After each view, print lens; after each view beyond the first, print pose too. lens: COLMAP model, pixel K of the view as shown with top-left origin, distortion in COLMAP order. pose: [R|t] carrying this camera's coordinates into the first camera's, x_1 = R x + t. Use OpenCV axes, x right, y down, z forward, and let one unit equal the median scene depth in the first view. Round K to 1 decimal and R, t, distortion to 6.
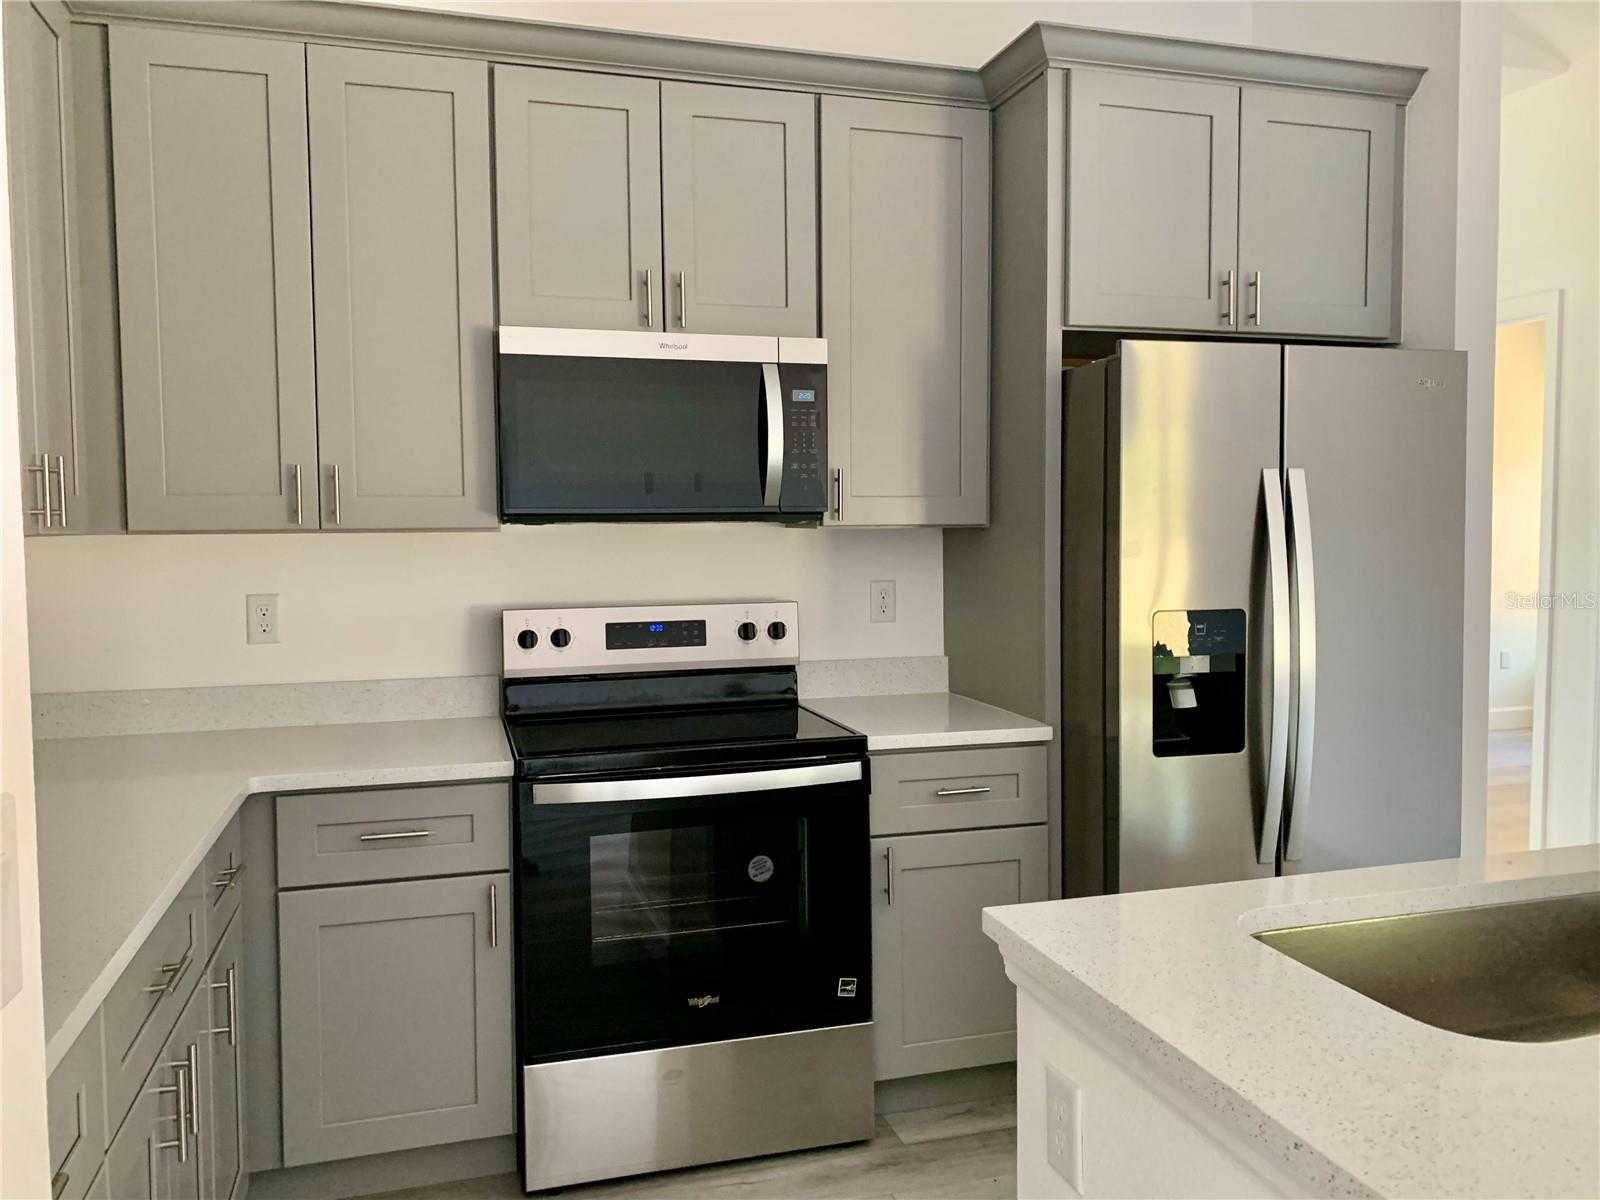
lens RADIAL K [[1205.8, 0, 797.2], [0, 1205.8, 592.3], [0, 0, 1]] dist [-0.003806, 0.003133]
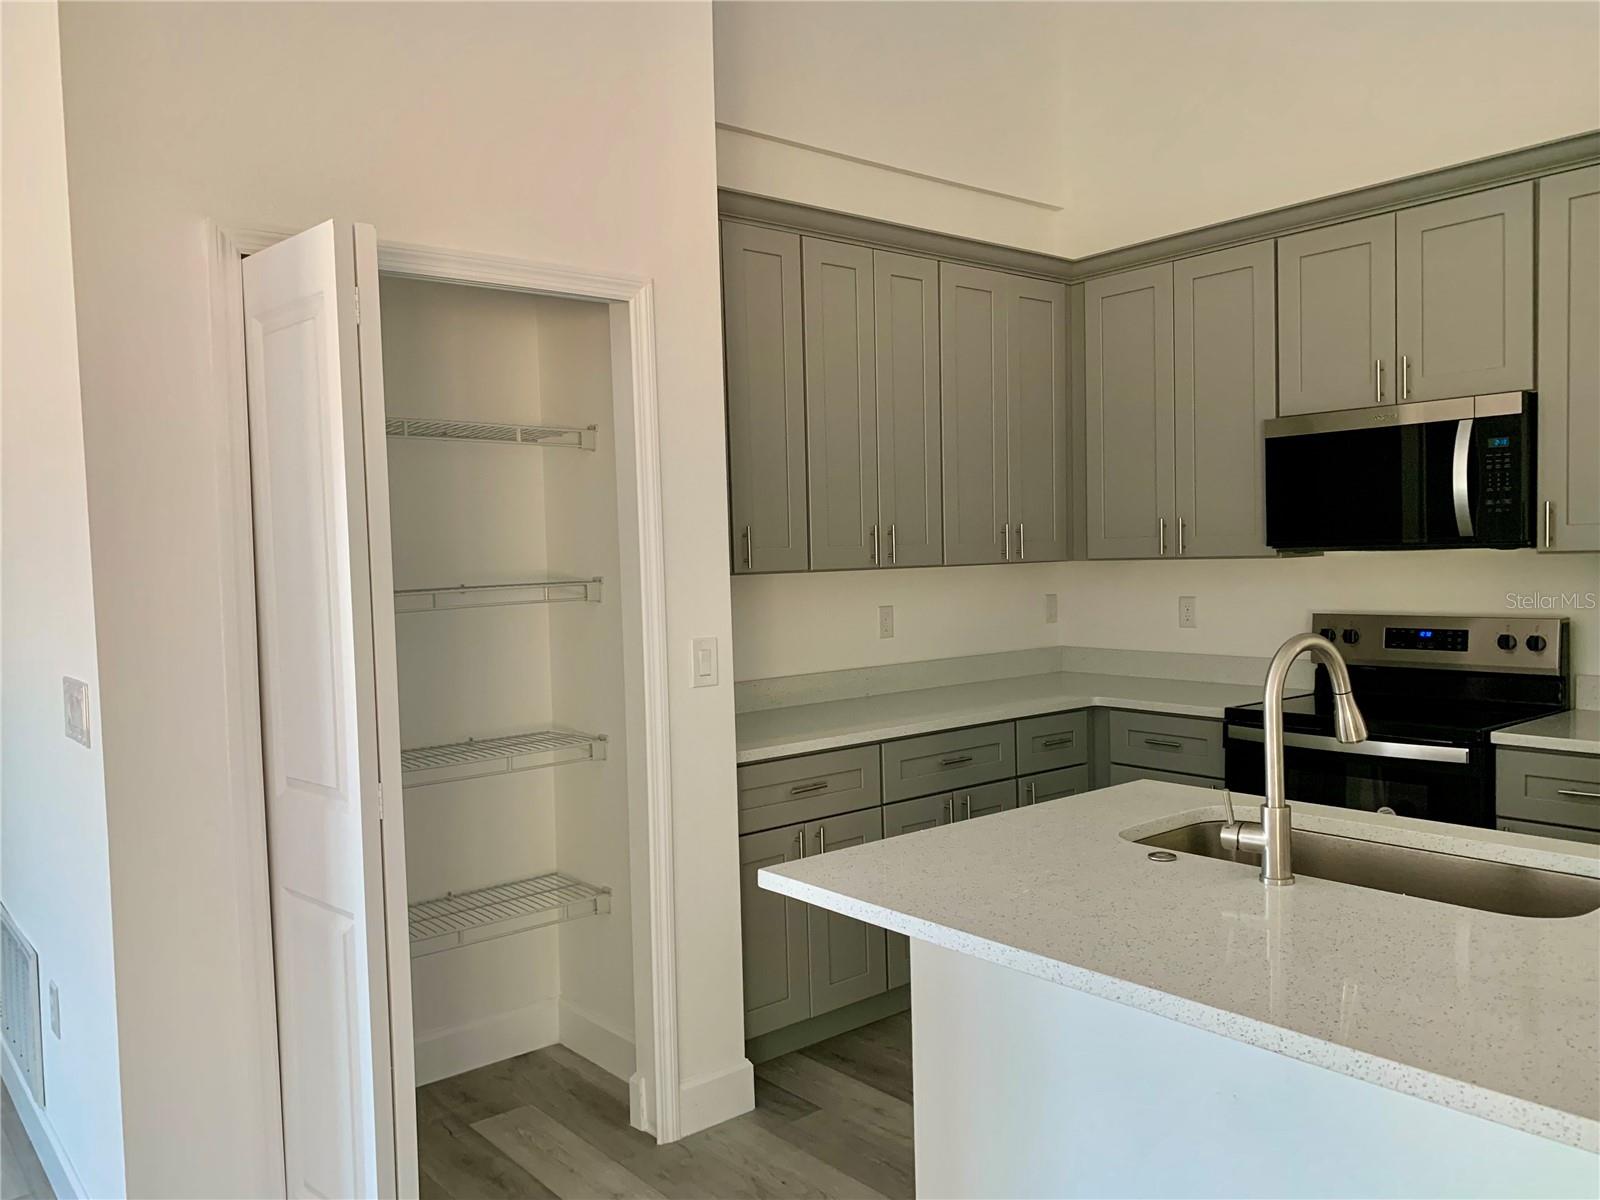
lens RADIAL K [[1205.8, 0, 806.7], [0, 1205.8, 597.1], [0, 0, 1]] dist [-0.003806, 0.003133]
pose [[0.364678, 0.028118, -0.930709, 0.858300], [-0.034769, 0.999258, 0.016566, -0.007606], [0.930484, 0.026318, 0.365385, -0.058173]]
